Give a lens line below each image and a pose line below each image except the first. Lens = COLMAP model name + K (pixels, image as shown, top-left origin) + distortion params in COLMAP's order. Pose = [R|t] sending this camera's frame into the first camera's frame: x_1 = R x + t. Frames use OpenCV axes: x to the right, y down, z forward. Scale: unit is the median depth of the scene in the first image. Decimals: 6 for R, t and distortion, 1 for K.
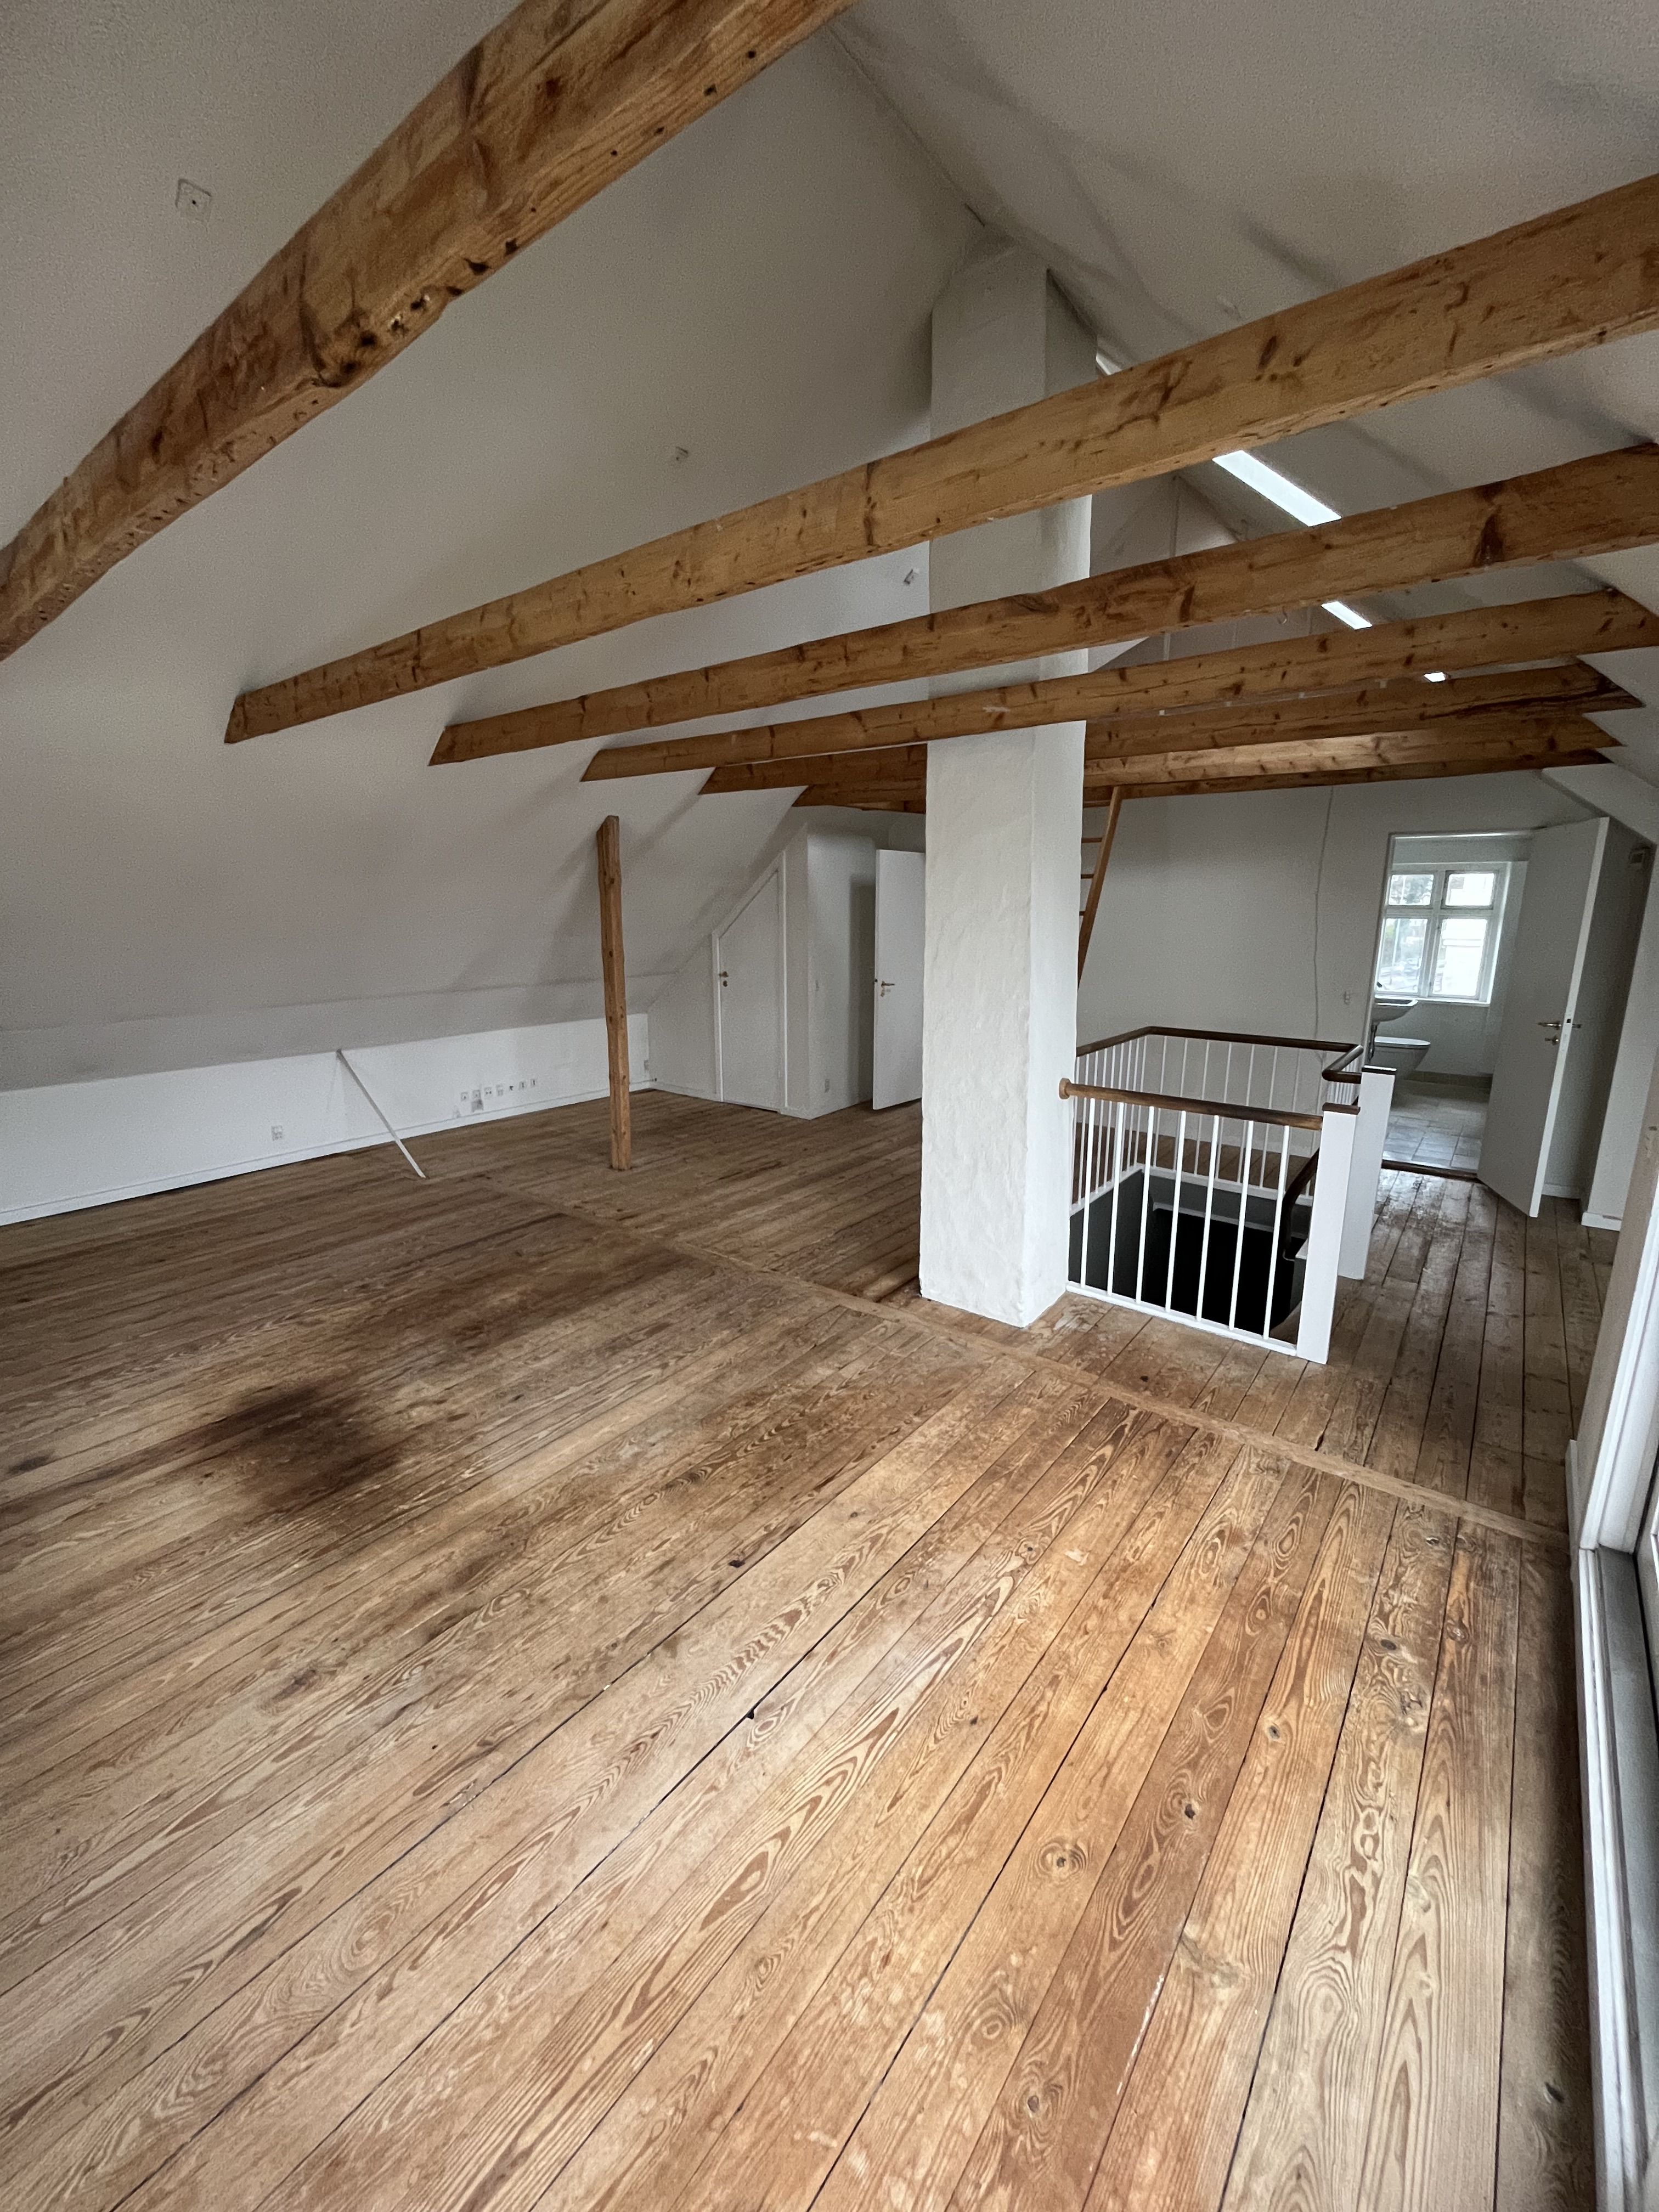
lens RADIAL K [[890.9, 0, 828.8], [0, 890.9, 1099.4], [0, 0, 1]] dist [-0.002789, -0.000431]
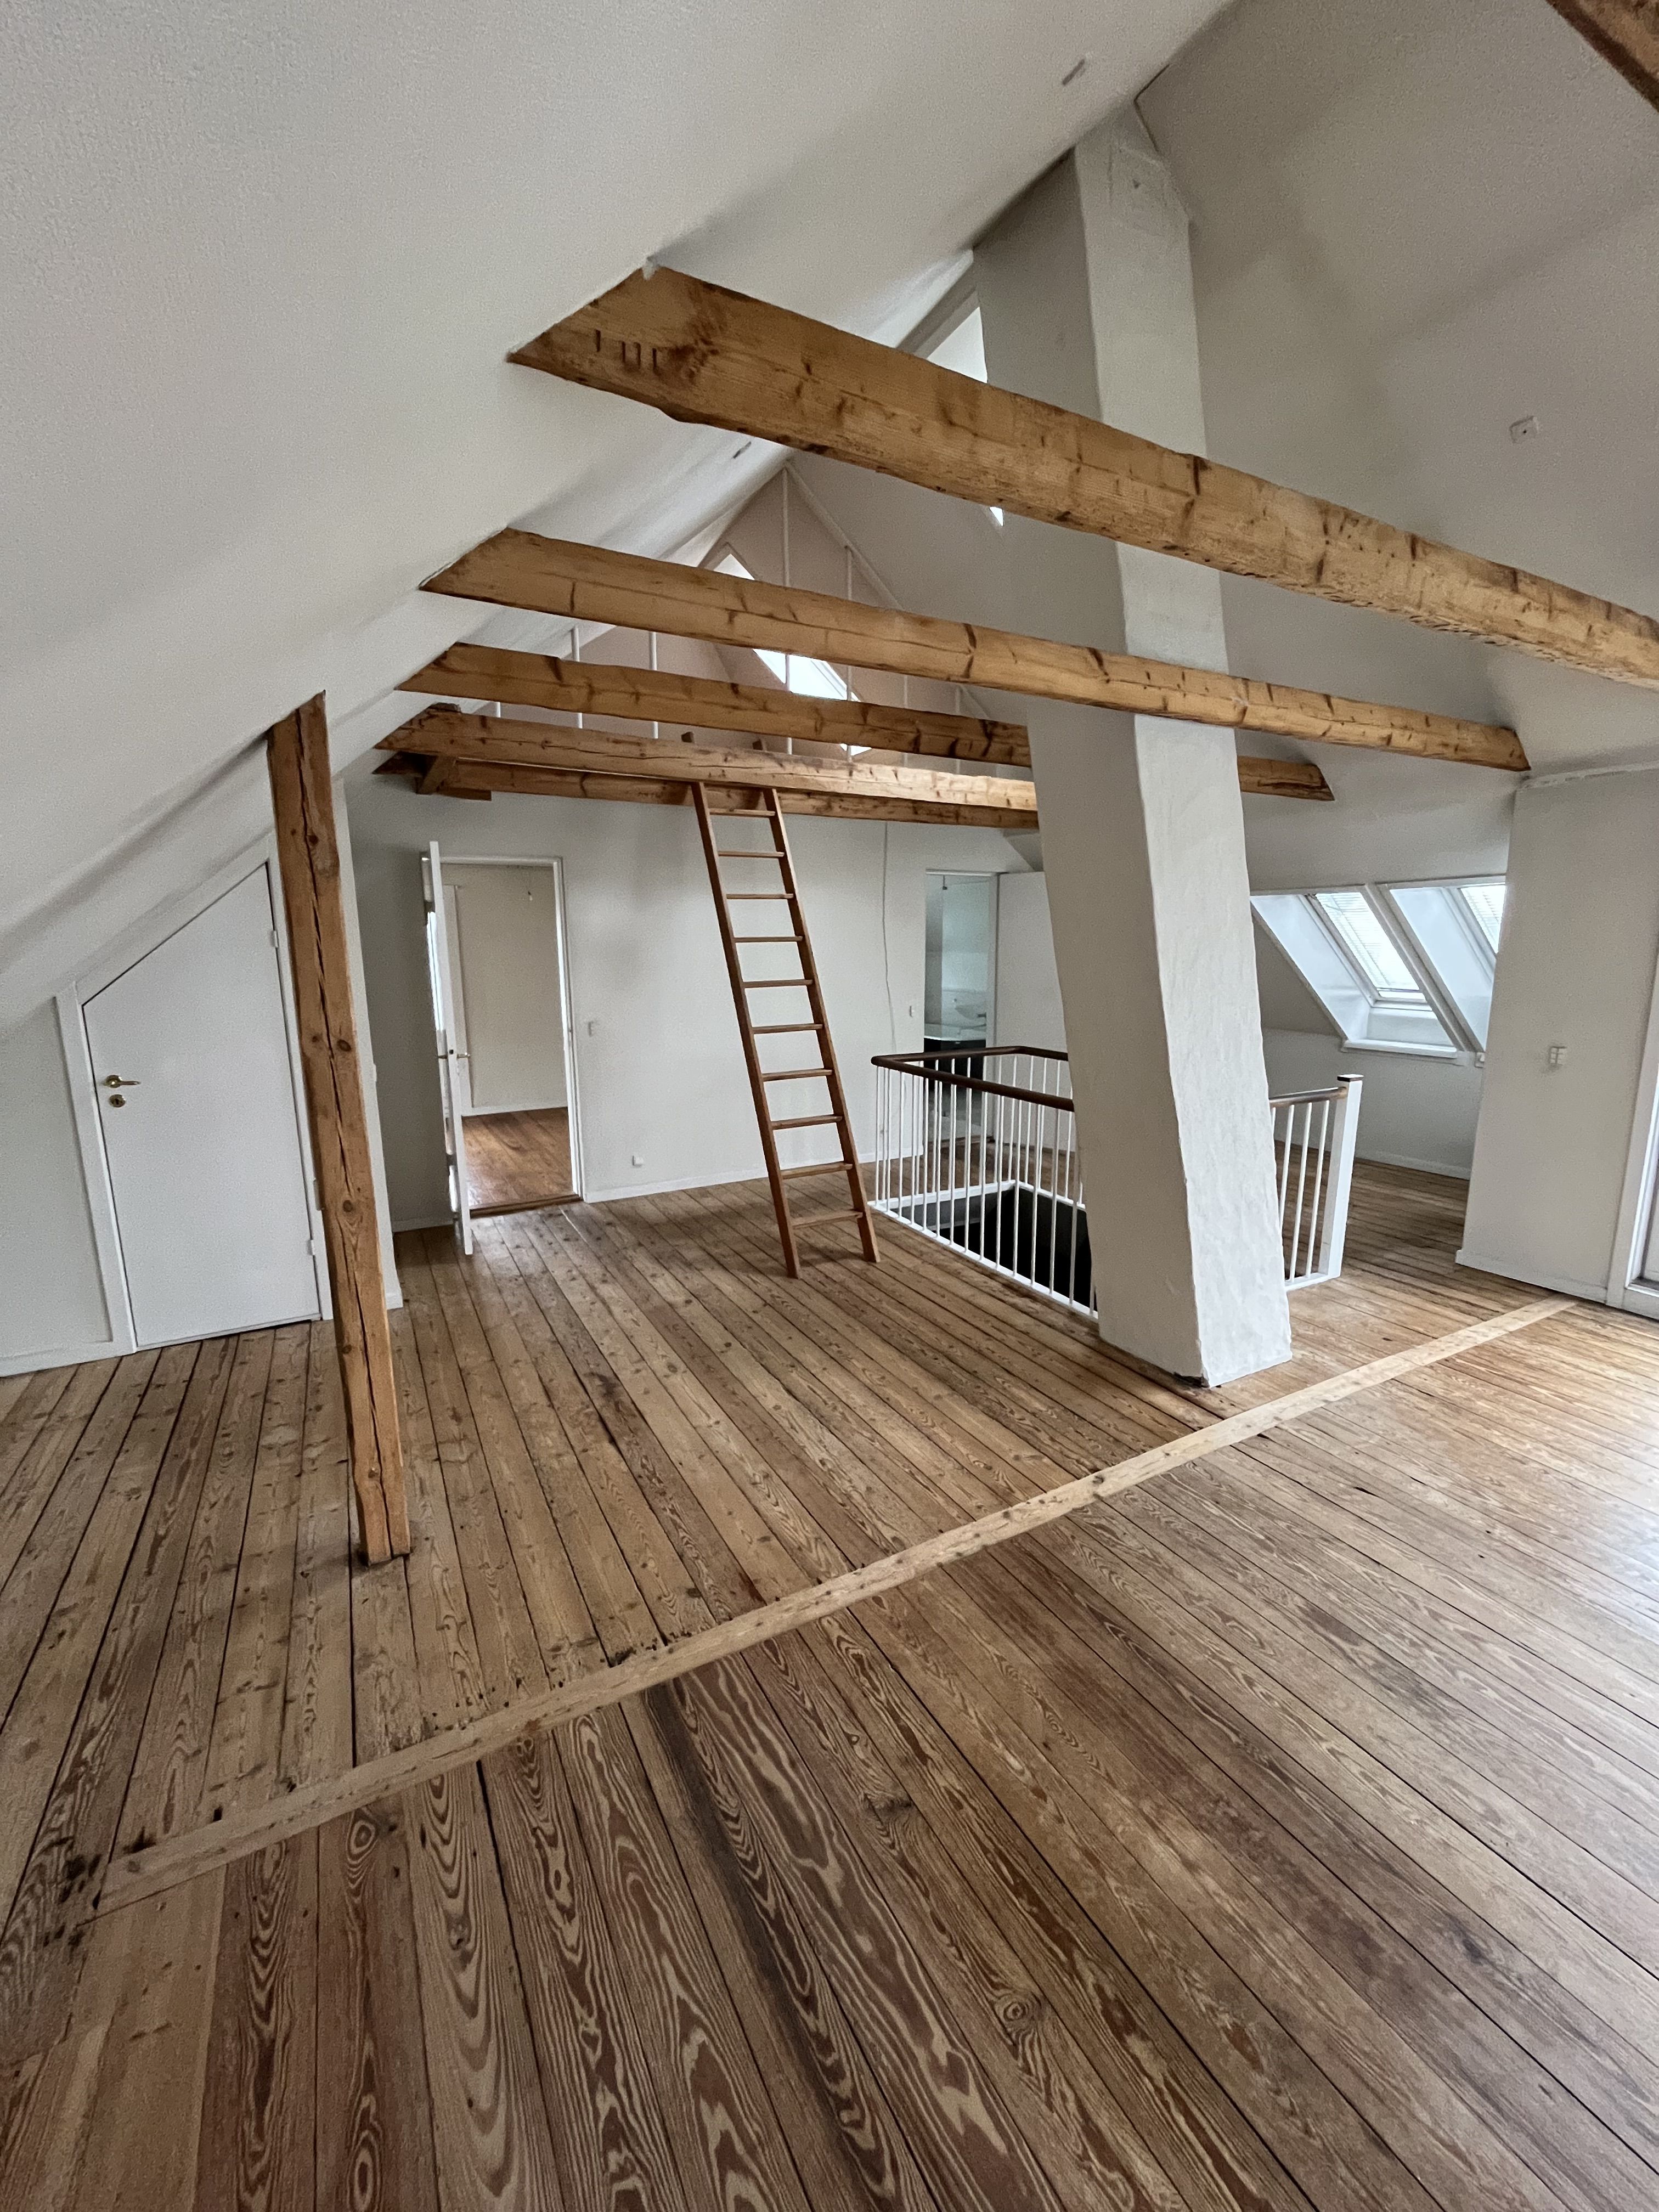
lens RADIAL K [[890.9, 0, 828.8], [0, 890.9, 1099.4], [0, 0, 1]] dist [-0.002789, -0.000431]
pose [[0.401552, -0.165655, 0.900730, -0.850989], [0.203144, 0.975116, 0.088773, -0.215246], [-0.893022, 0.147331, 0.425212, 1.059414]]
